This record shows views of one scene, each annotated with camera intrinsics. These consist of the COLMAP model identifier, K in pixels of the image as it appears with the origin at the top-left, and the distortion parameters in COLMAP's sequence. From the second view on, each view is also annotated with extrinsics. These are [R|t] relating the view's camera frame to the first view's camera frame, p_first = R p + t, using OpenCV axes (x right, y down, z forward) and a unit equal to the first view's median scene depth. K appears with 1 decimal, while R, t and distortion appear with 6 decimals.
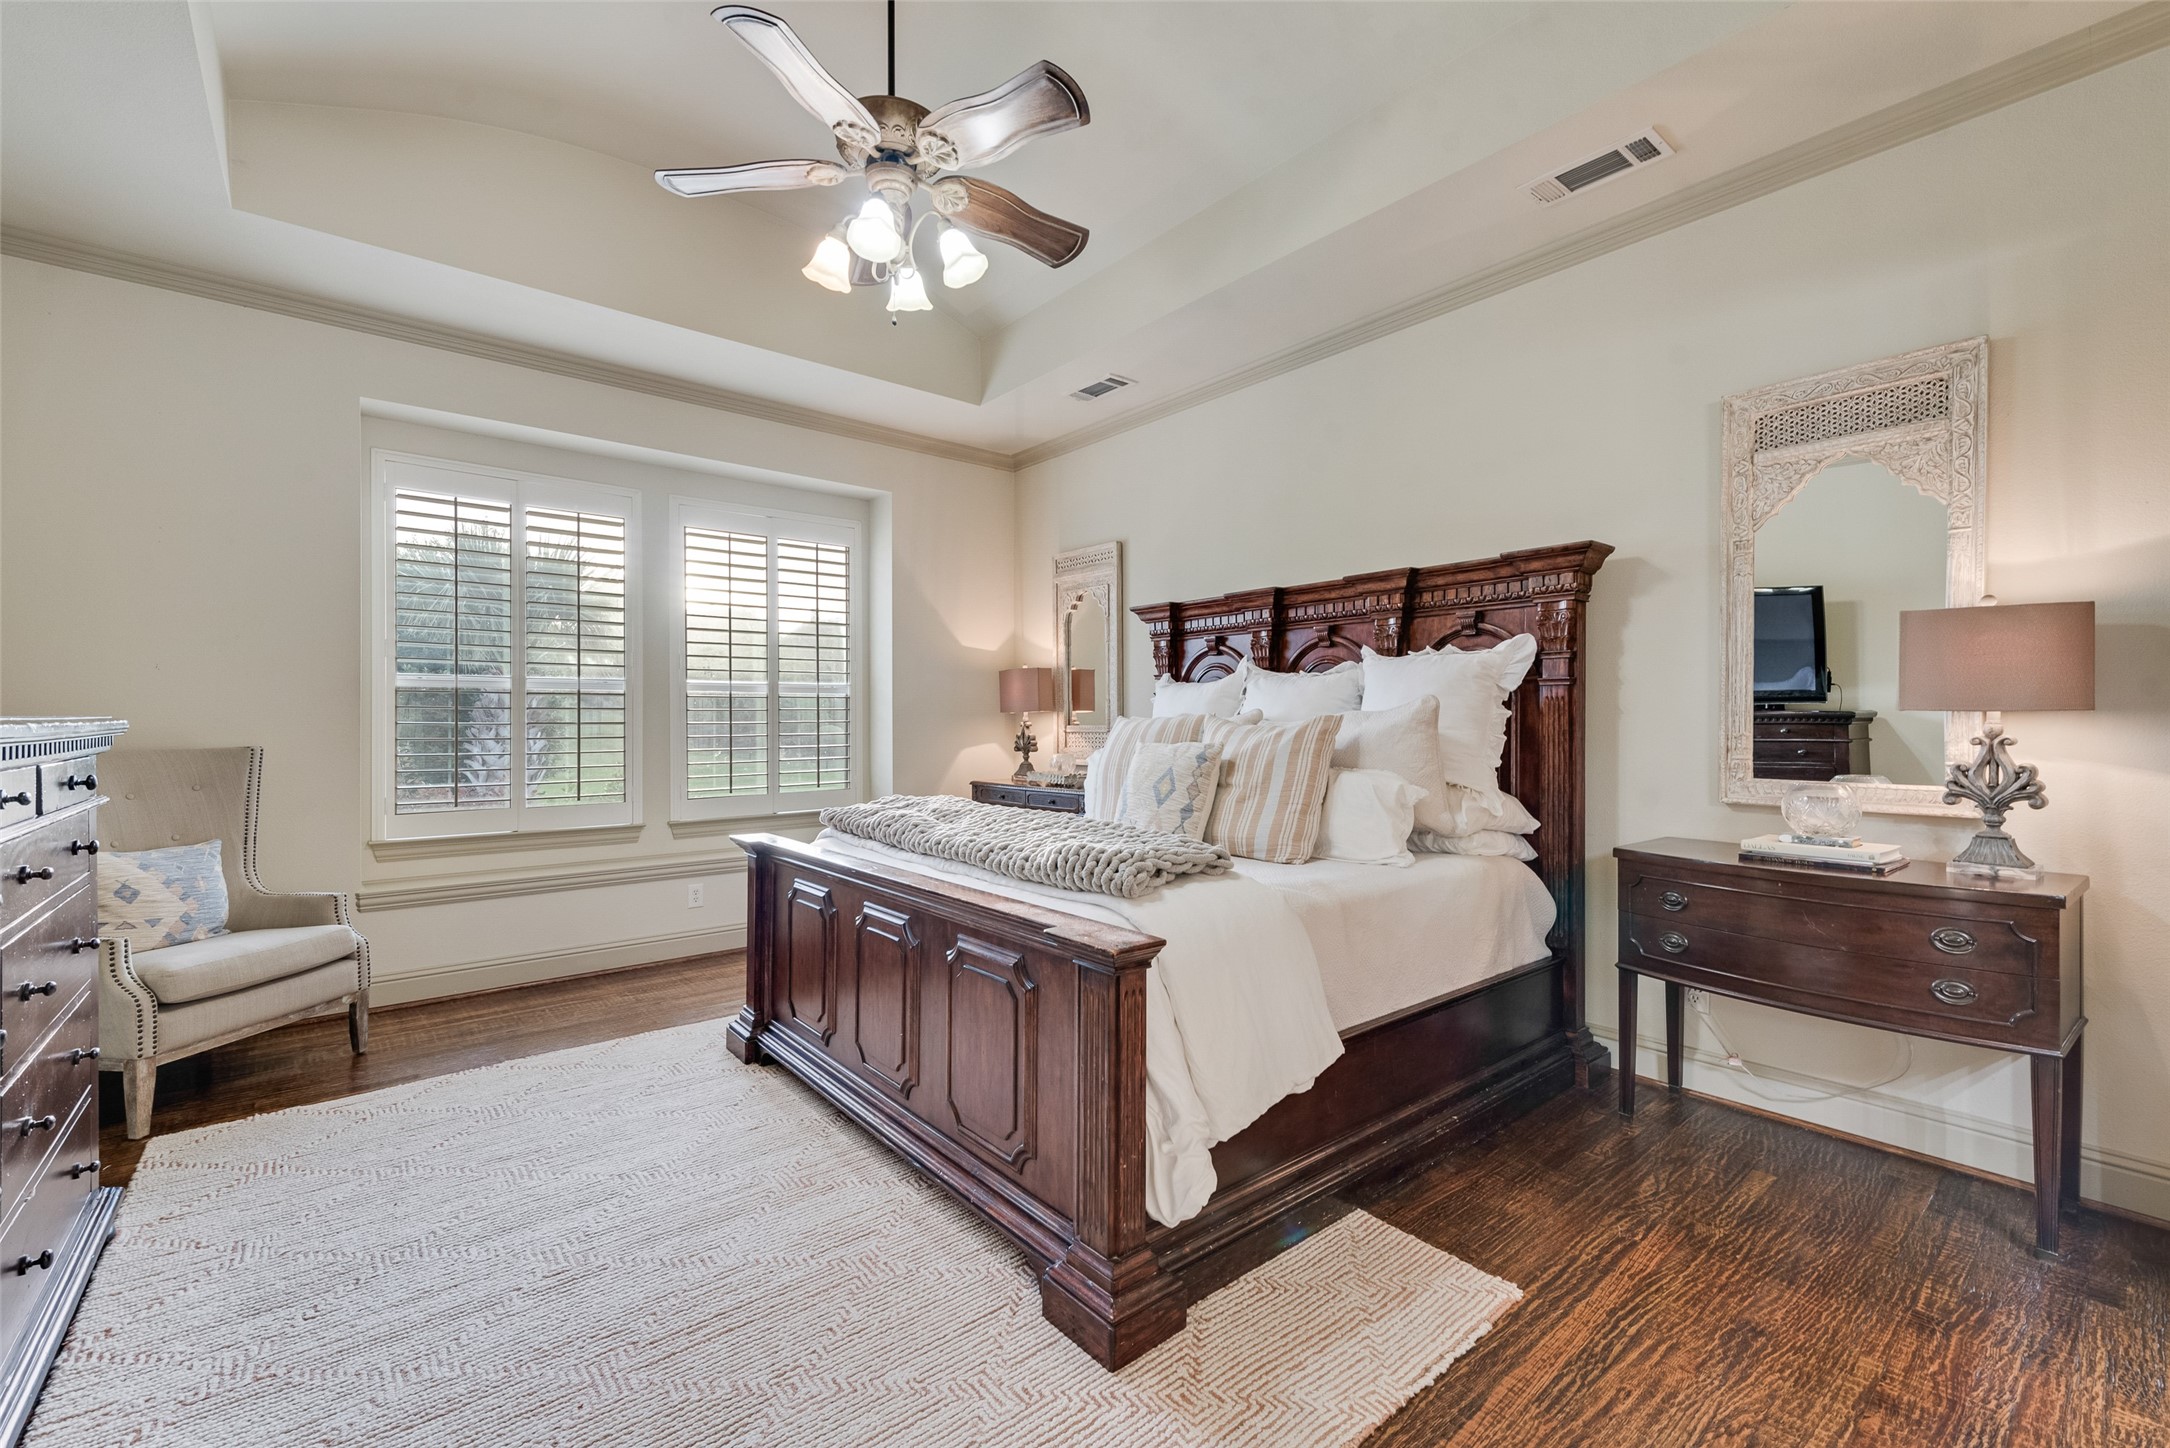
lens RADIAL K [[858.3, 0, 1083.4], [0, 858.3, 719.2], [0, 0, 1]] dist [0.019024, -0.005375]
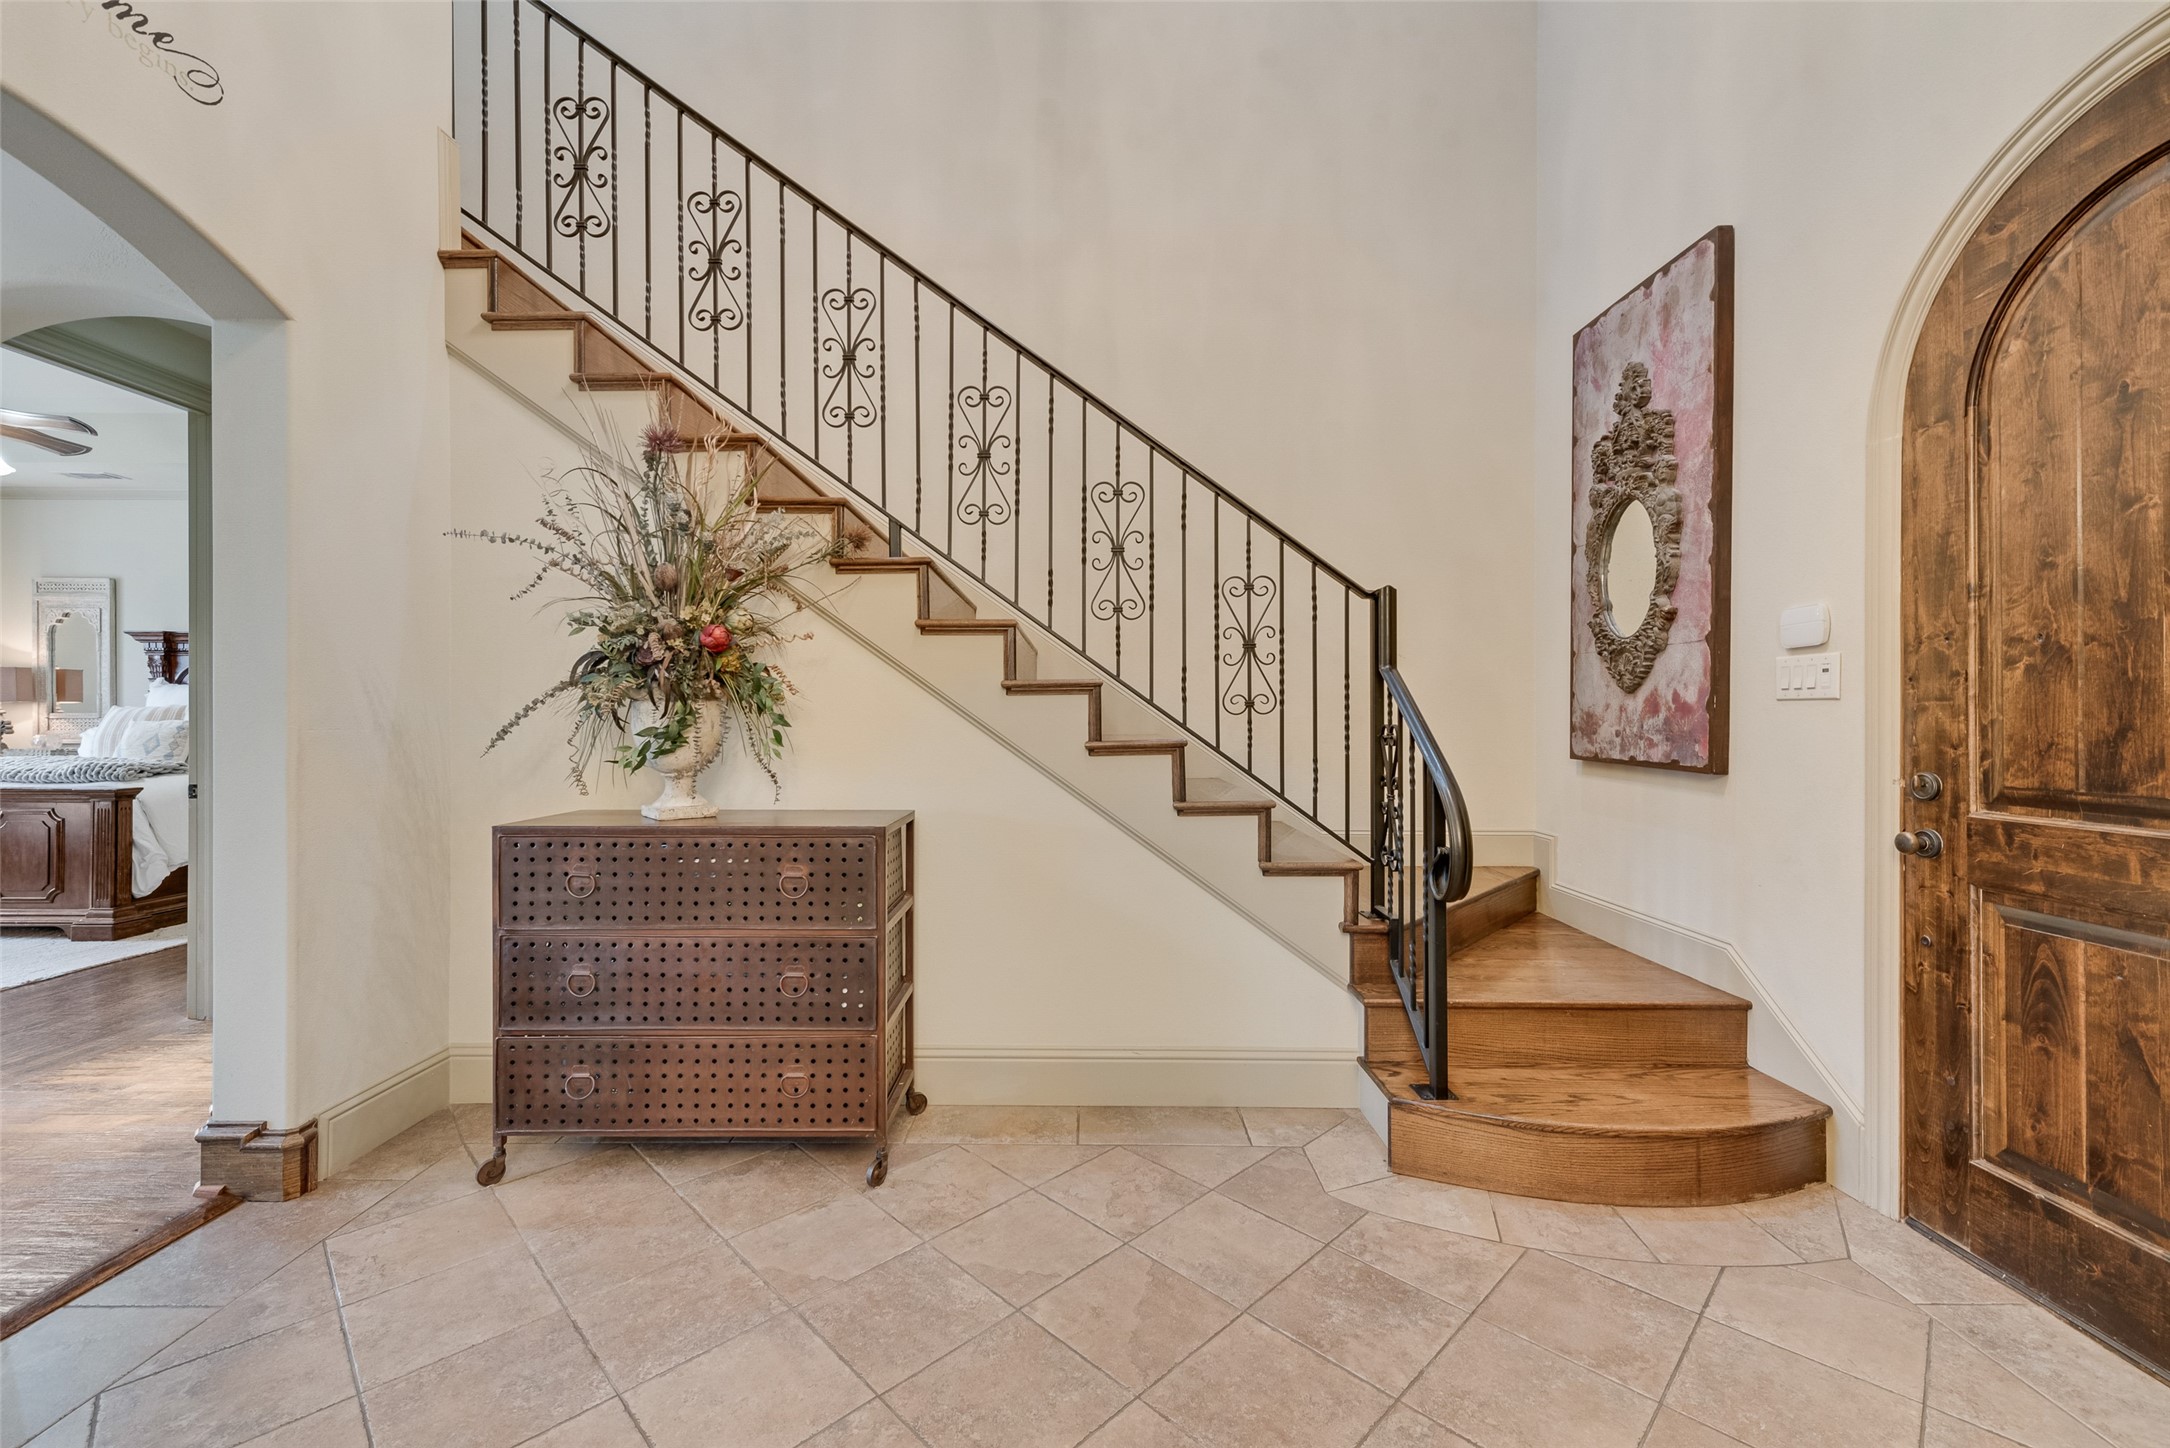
lens RADIAL K [[858.3, 0, 1083.4], [0, 858.3, 719.2], [0, 0, 1]] dist [0.019024, -0.005375]
pose [[0.633587, -0.003323, 0.773664, -0.059281], [-0.001534, 0.999983, 0.005552, 0.008789], [-0.773670, -0.004704, 0.633571, -1.209474]]
